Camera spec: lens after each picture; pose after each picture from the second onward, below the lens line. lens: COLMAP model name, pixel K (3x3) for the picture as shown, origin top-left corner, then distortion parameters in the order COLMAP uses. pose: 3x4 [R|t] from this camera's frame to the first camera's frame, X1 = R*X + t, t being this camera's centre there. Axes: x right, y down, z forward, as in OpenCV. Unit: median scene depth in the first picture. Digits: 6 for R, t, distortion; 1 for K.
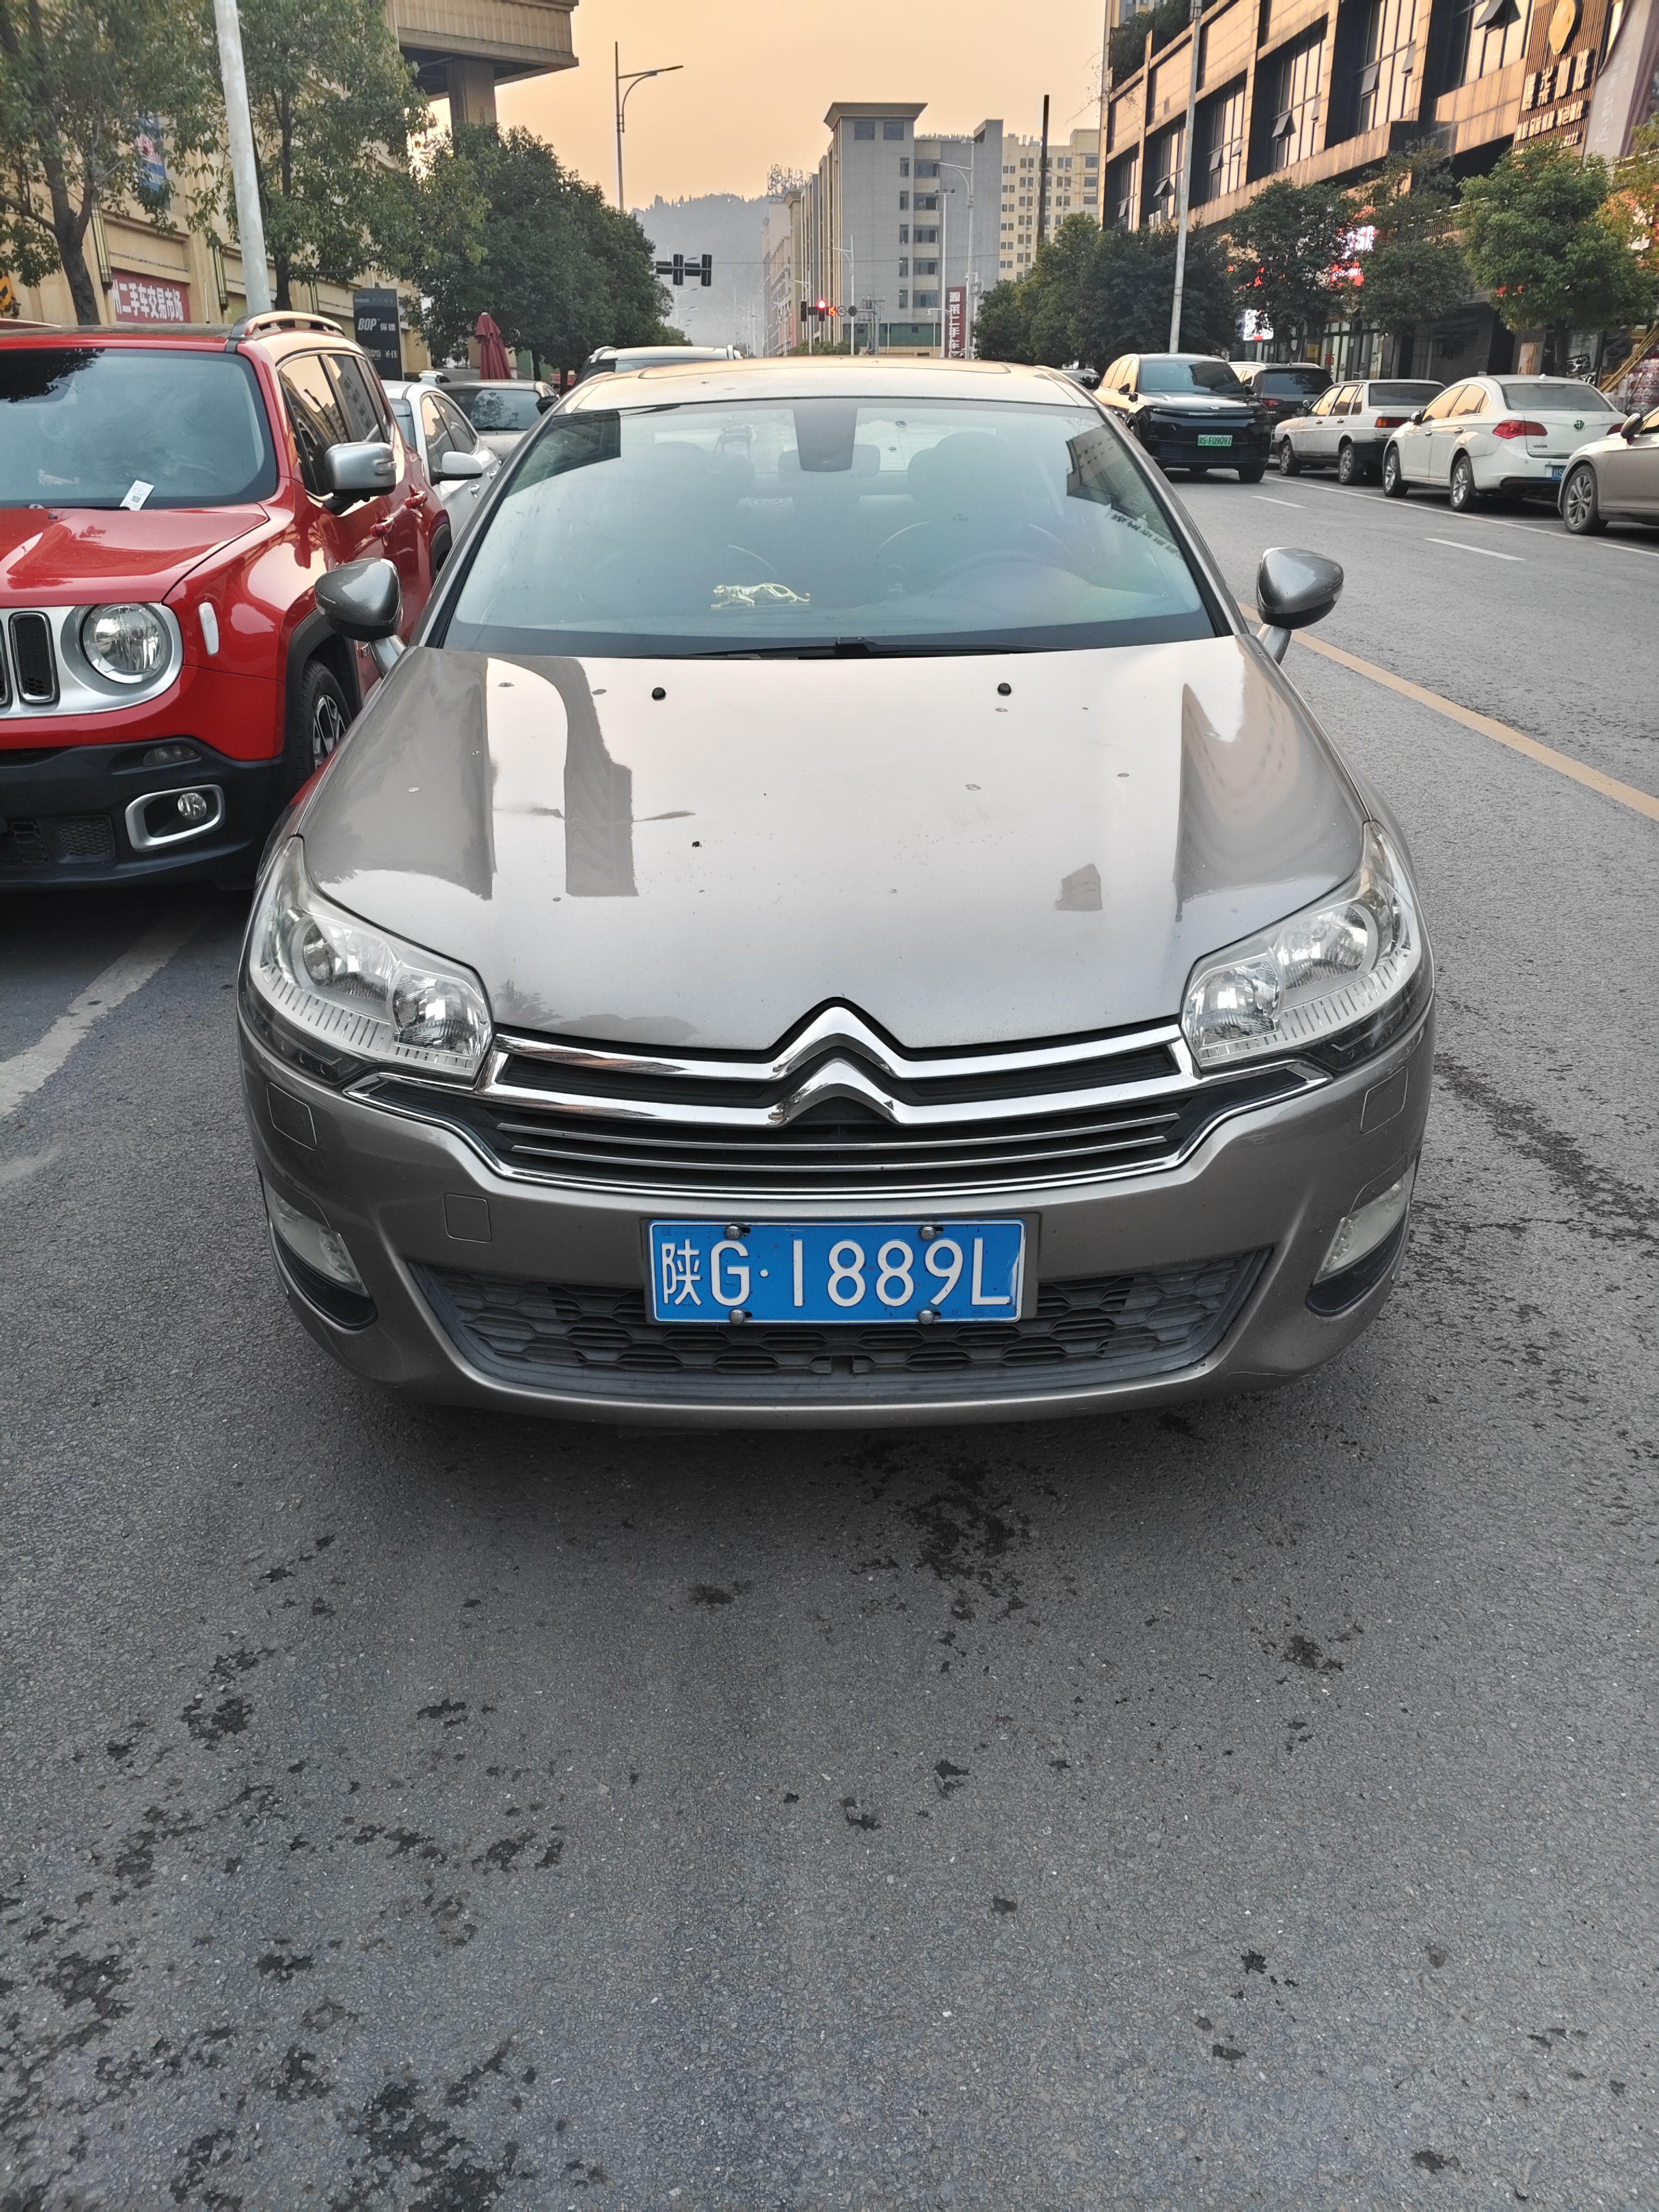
lens RADIAL K [[1753.2, 0, 829.5], [0, 1753.2, 1106.0], [0, 0, 1]] dist [0.054883, -0.101287]
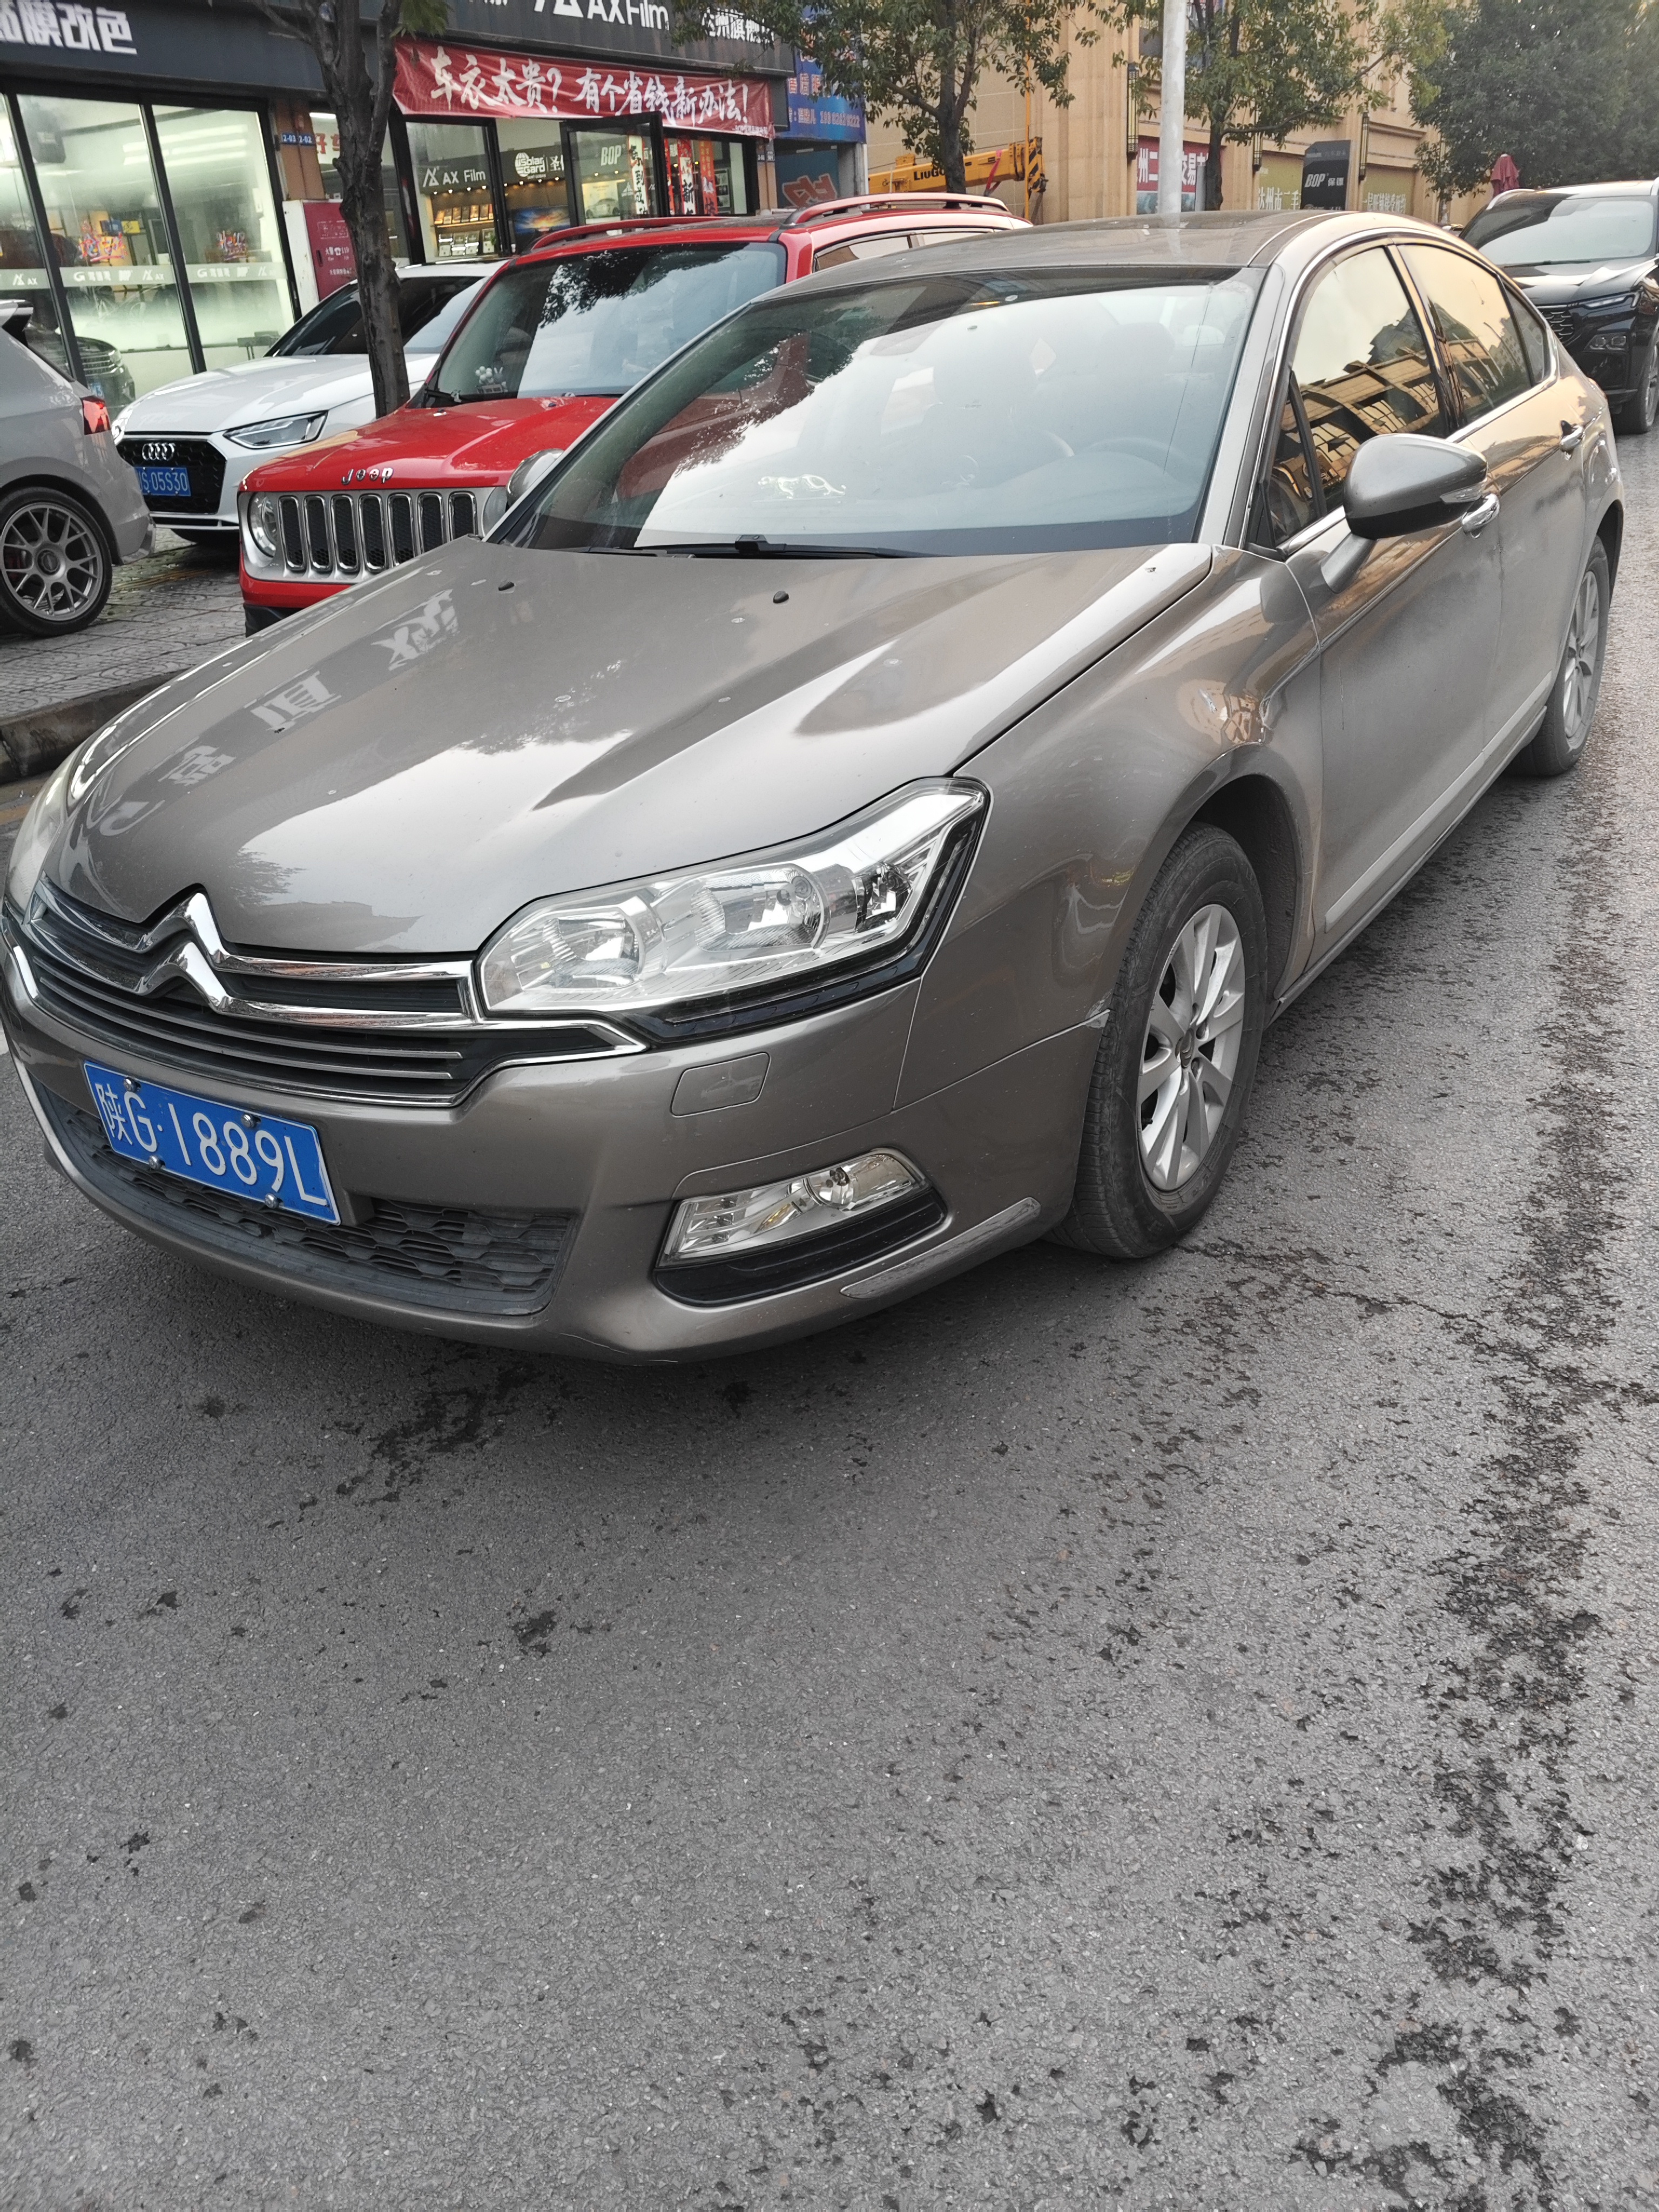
lens RADIAL K [[1741.4, 0, 831.7], [0, 1741.4, 1134.5], [0, 0, 1]] dist [0.026842, -0.042920]
pose [[0.832269, 0.202648, -0.516005, 0.840619], [-0.158350, 0.978915, 0.129040, -0.104049], [0.531275, -0.025687, 0.846810, 0.281464]]
